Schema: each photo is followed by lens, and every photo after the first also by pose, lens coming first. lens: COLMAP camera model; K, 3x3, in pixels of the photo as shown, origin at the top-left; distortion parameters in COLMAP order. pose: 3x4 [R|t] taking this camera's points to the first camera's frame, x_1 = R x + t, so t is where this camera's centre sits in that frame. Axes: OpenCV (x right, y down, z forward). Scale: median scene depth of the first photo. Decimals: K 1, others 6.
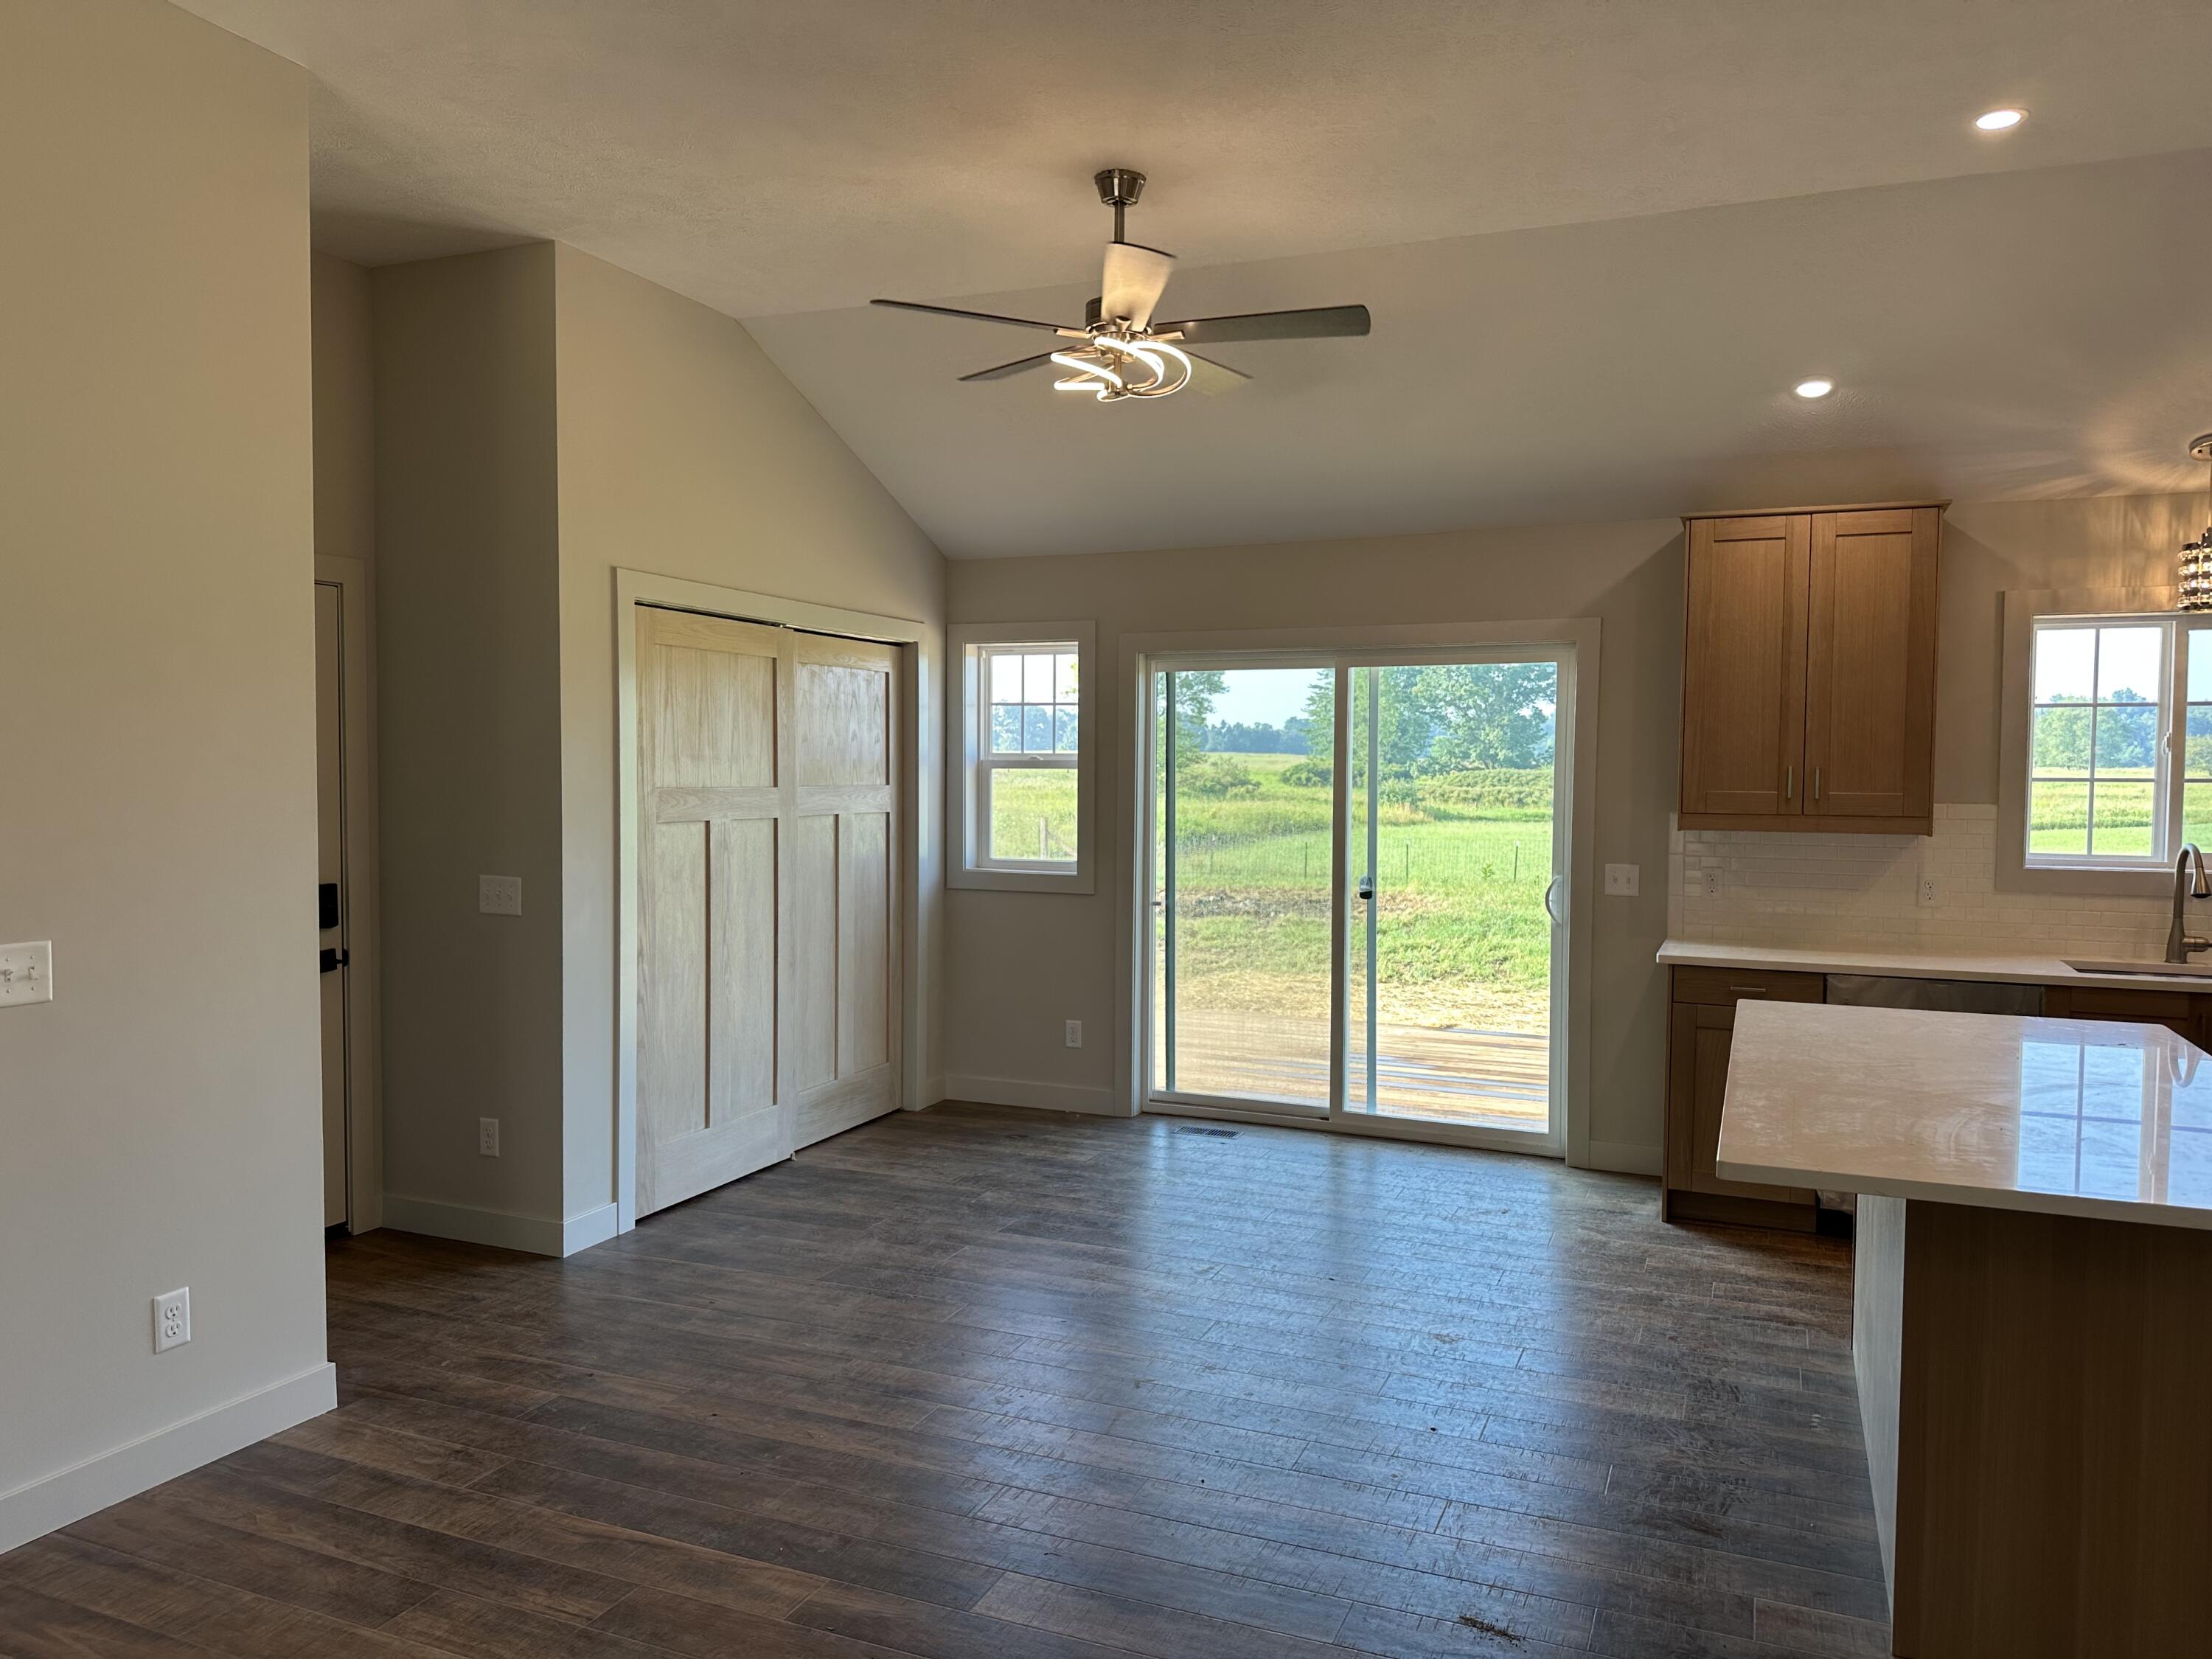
lens RADIAL K [[1555.8, 0, 1152.4], [0, 1555.8, 819.8], [0, 0, 1]] dist [-0.000635, -0.004977]
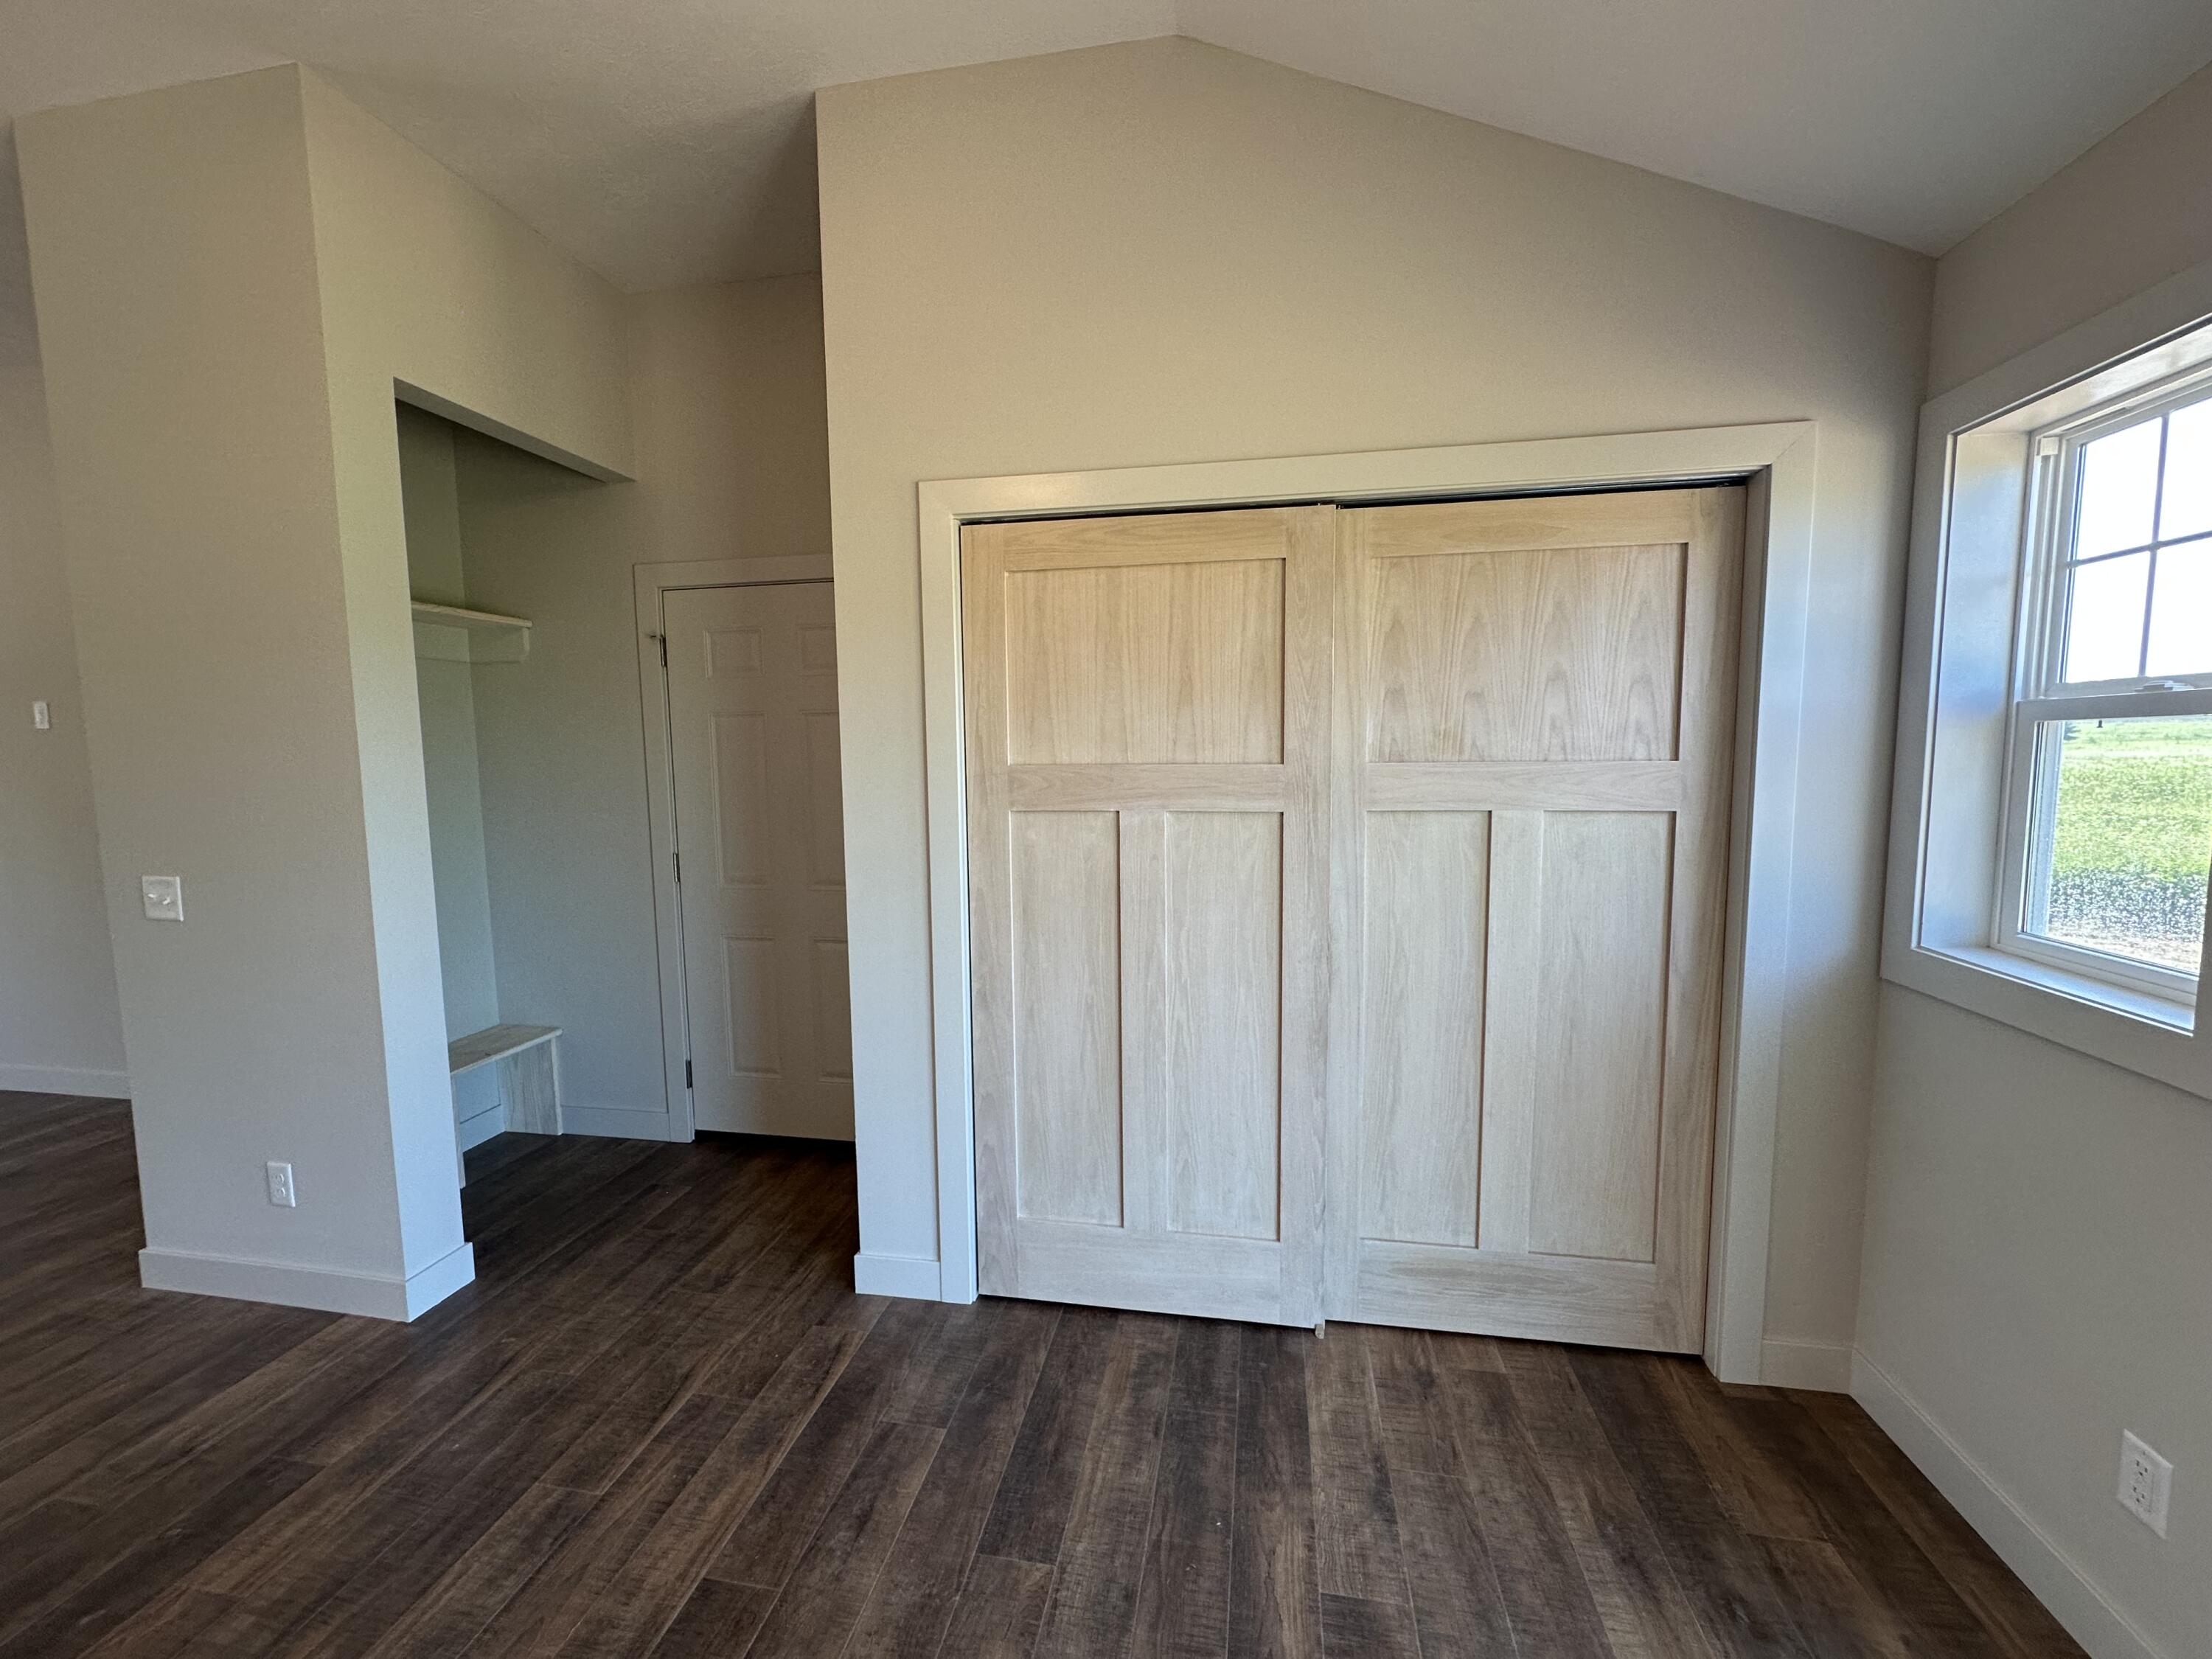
lens RADIAL K [[883.9, 0, 1097.0], [0, 883.9, 822.3], [0, 0, 1]] dist [-0.001901, 0.000353]
pose [[0.182724, 0.076530, -0.980181, 0.114743], [-0.015083, 0.997067, 0.075037, -0.026602], [0.983049, 0.001073, 0.183342, 0.958412]]
